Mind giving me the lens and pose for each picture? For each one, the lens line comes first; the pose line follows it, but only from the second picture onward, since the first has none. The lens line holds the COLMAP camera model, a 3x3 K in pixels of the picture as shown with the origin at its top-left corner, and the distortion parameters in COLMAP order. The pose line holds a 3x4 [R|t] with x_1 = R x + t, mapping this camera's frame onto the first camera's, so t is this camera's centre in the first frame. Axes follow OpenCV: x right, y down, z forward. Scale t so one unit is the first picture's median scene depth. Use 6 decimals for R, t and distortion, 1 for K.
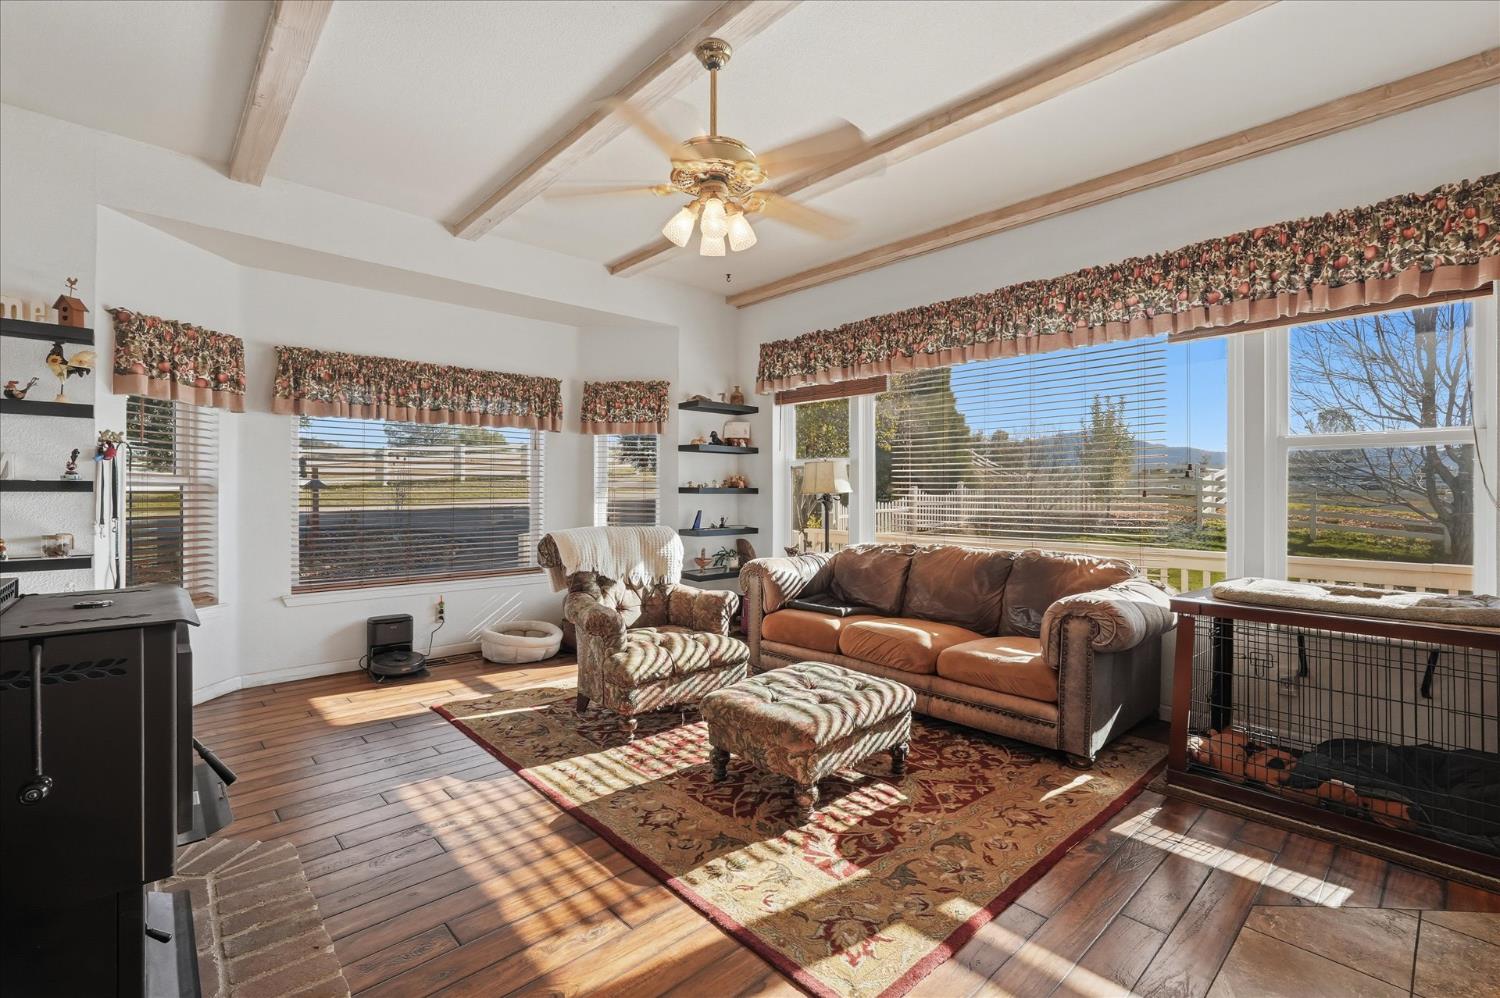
lens RADIAL K [[660.7, 0, 752.0], [0, 660.7, 491.3], [0, 0, 1]] dist [-0.000288, 0.000272]
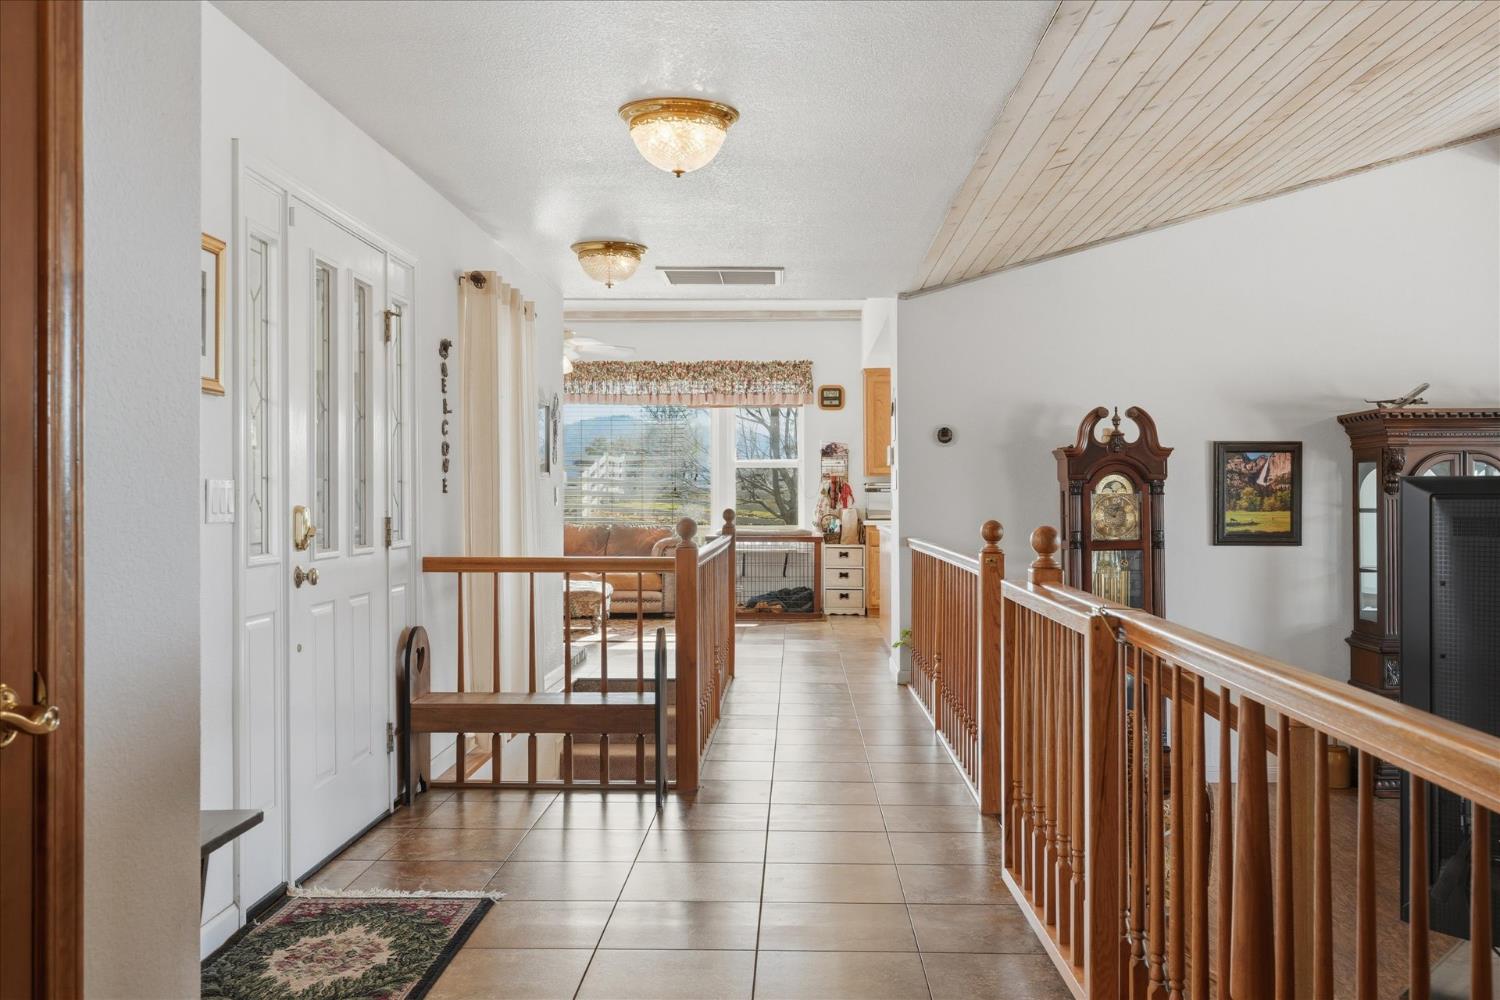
lens RADIAL K [[1202.4, 0, 750.0], [0, 1202.4, 500.0], [0, 0, 1]] dist [-0.000148, 0.000713]
pose [[0.708650, -0.007765, 0.705517, -1.783678], [0.003816, 0.999967, 0.007173, 0.011279], [-0.705550, -0.002391, 0.708656, -1.664409]]
